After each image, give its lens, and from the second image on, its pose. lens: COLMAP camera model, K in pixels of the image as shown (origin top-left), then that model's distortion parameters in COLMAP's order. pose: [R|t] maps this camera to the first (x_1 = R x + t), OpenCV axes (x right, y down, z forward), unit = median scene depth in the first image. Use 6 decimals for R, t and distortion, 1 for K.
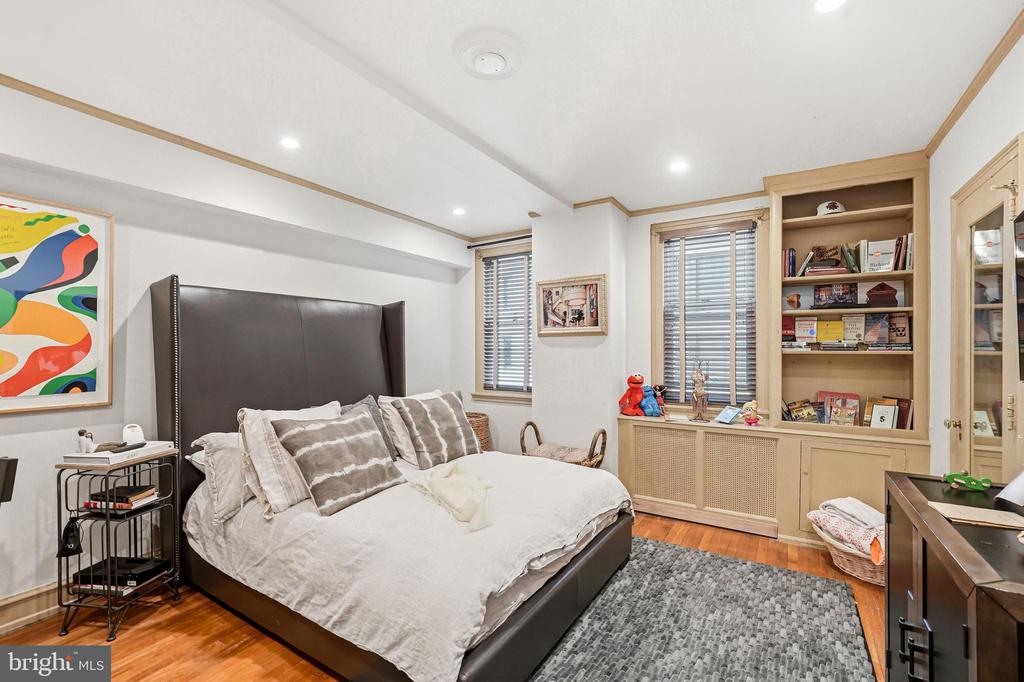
lens RADIAL K [[453.2, 0, 509.6], [0, 453.2, 346.1], [0, 0, 1]] dist [-0.010210, 0.002700]
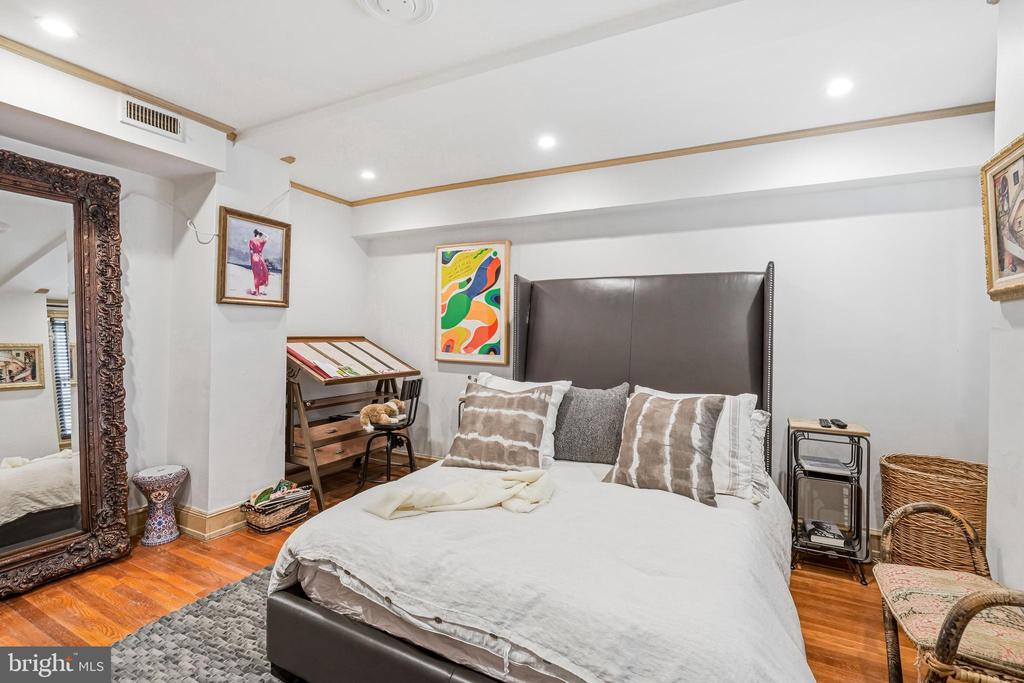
lens RADIAL K [[453.2, 0, 511.9], [0, 453.2, 335.7], [0, 0, 1]] dist [-0.010210, 0.002700]
pose [[0.088983, 0.012559, -0.995954, 0.685813], [-0.011295, 0.999869, 0.011599, 0.014303], [0.995969, 0.010217, 0.089113, 0.918468]]
